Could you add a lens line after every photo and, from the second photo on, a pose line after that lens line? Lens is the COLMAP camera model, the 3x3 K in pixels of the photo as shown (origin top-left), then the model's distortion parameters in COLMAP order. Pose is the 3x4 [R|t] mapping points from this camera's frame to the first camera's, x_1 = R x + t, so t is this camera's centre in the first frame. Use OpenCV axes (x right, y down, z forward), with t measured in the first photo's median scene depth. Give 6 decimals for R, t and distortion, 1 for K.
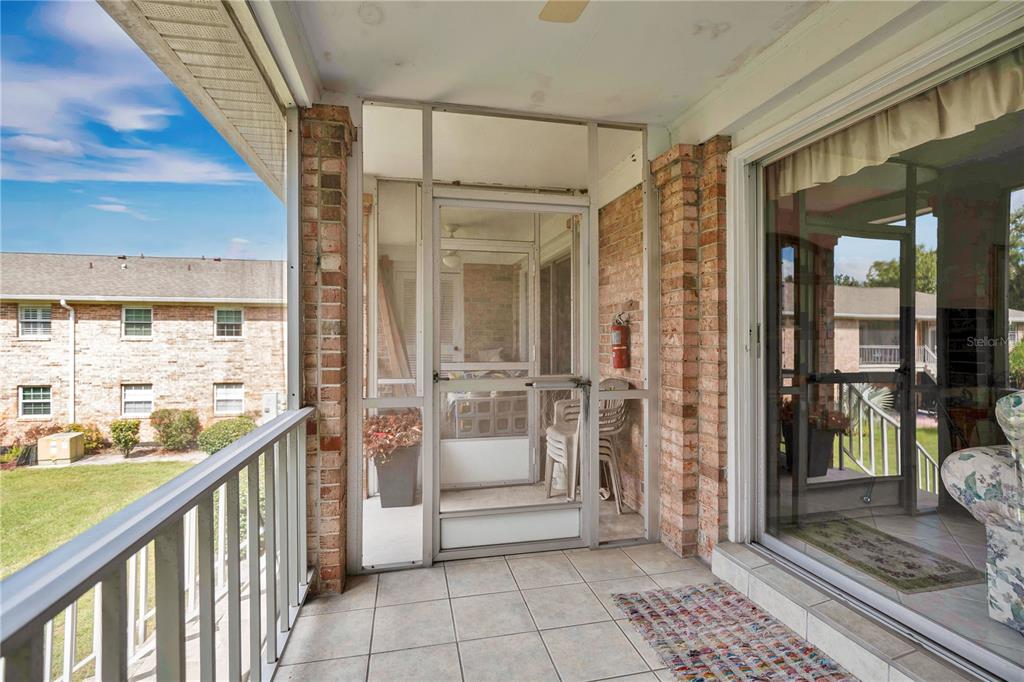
lens RADIAL K [[505.2, 0, 520.9], [0, 505.2, 336.1], [0, 0, 1]] dist [-0.003060, -0.000586]
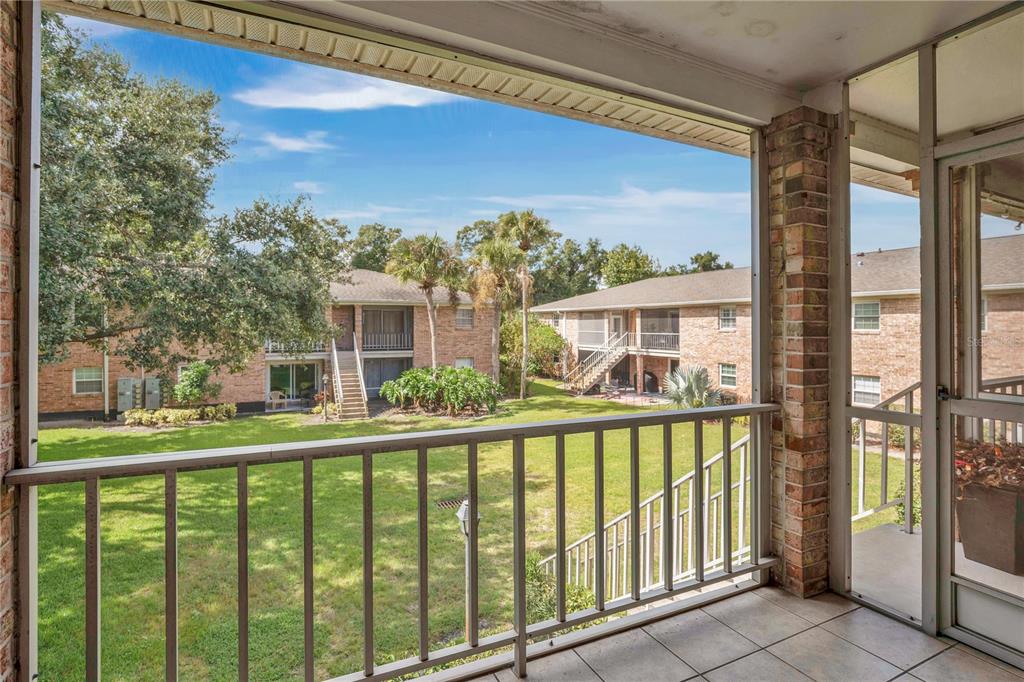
lens RADIAL K [[512.8, 0, 512.1], [0, 512.8, 327.1], [0, 0, 1]] dist [-0.001245, -0.000296]
pose [[0.238245, 0.001531, -0.971204, 0.477923], [-0.002699, 0.999996, 0.000914, -0.019743], [0.971201, 0.002404, 0.238248, 0.199817]]
